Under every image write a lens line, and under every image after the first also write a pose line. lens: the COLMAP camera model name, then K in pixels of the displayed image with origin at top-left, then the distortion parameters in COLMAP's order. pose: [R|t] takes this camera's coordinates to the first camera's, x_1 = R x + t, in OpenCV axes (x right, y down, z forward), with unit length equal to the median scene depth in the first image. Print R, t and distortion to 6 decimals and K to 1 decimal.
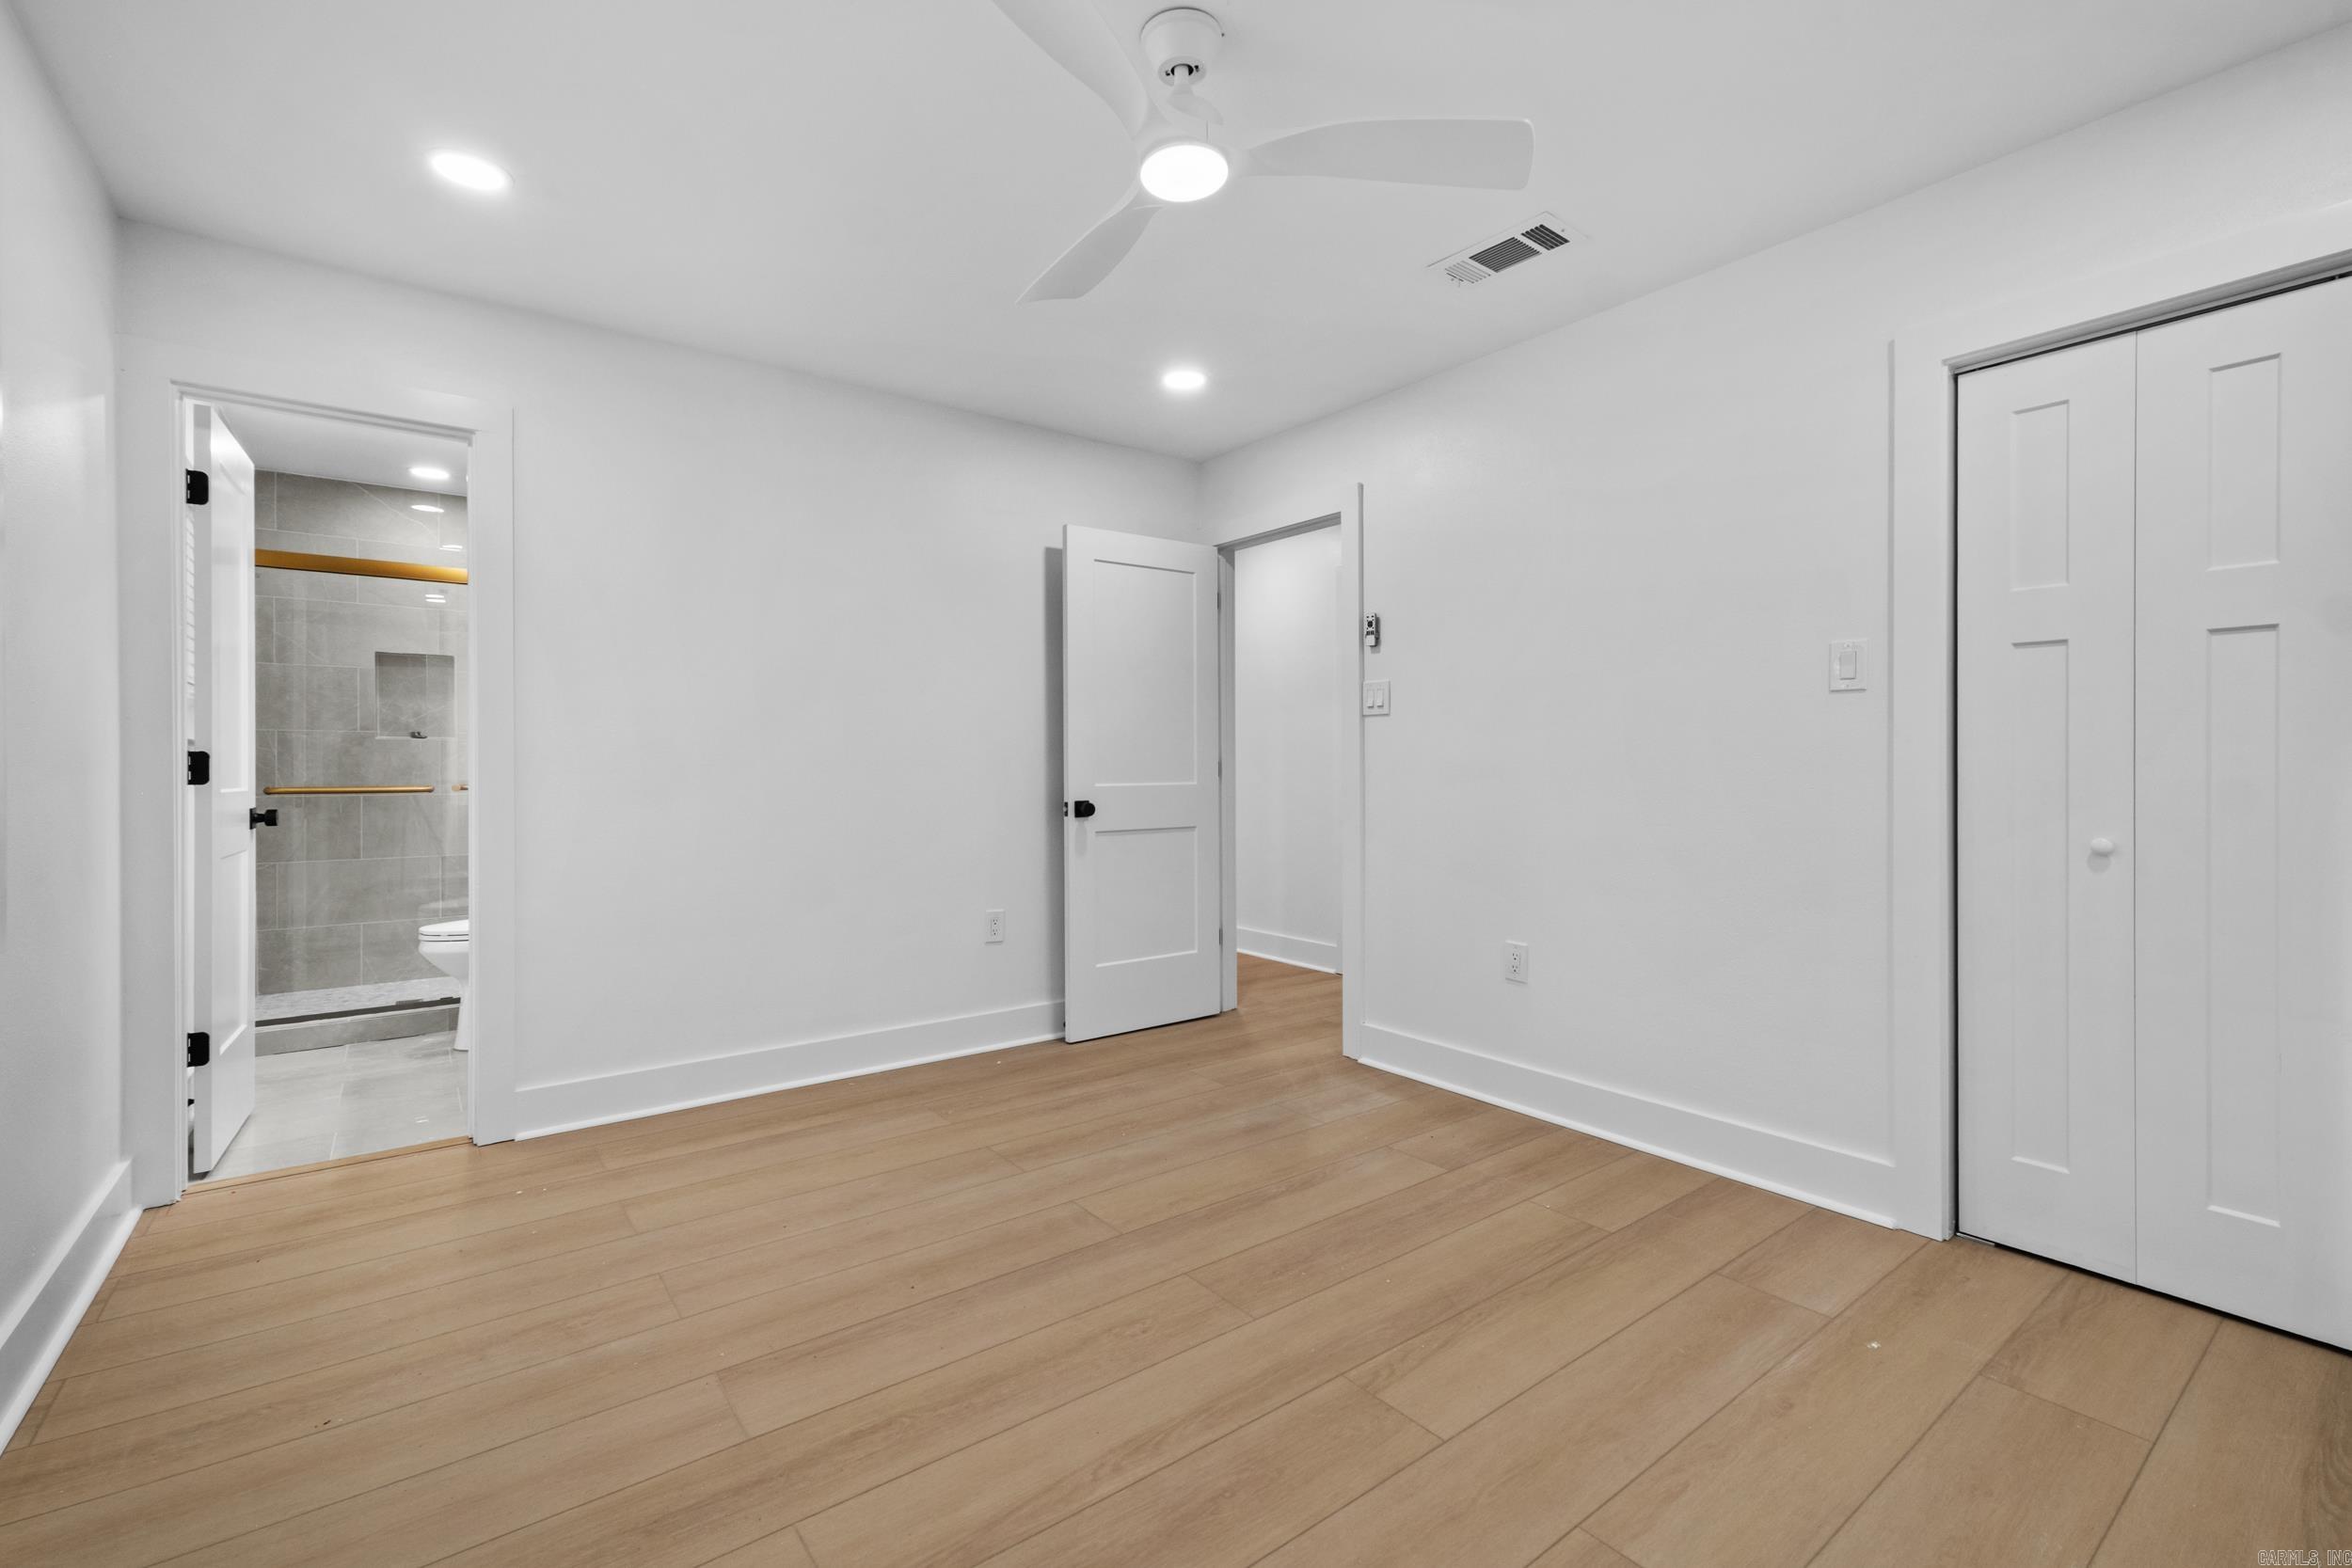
lens RADIAL K [[1011.6, 0, 1160.2], [0, 1011.6, 787.2], [0, 0, 1]] dist [-0.000550, 0.000129]
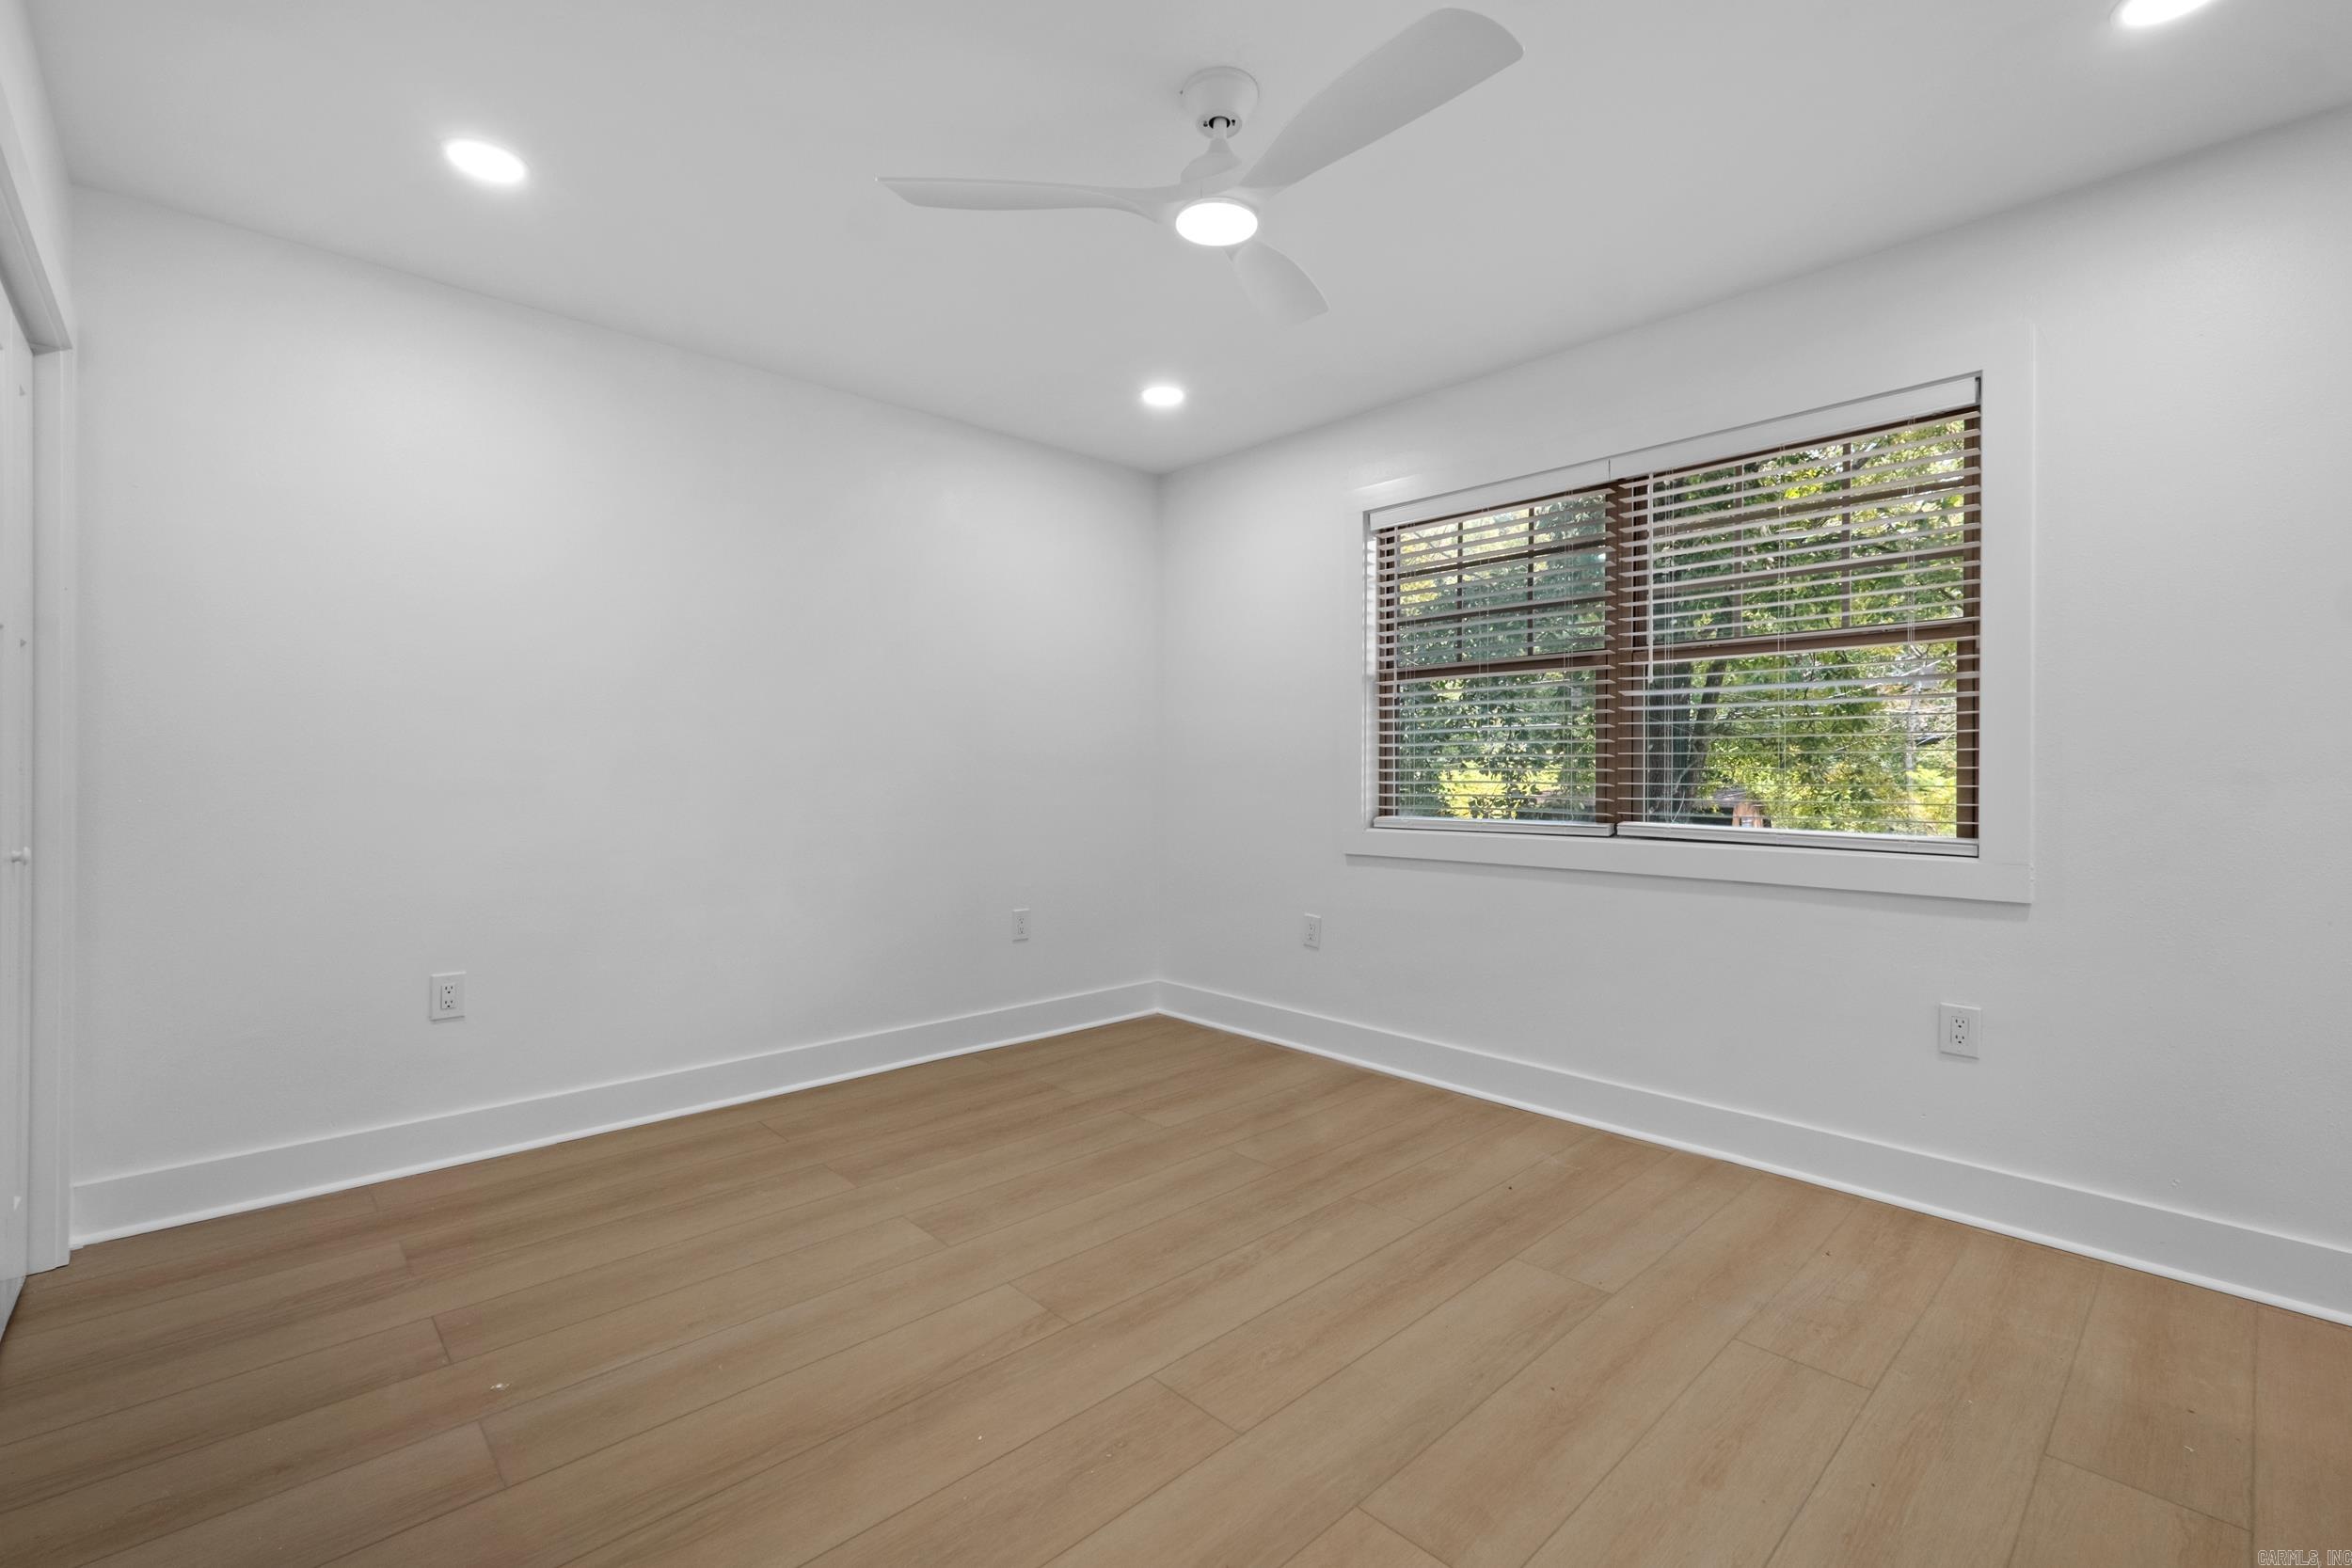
lens RADIAL K [[1011.6, 0, 1160.2], [0, 1011.6, 787.2], [0, 0, 1]] dist [-0.000550, 0.000129]
pose [[-0.994445, 0.003061, -0.105215, 0.198442], [-0.001385, 0.999110, 0.042160, -0.052033], [0.105250, 0.042072, -0.993555, 2.080874]]
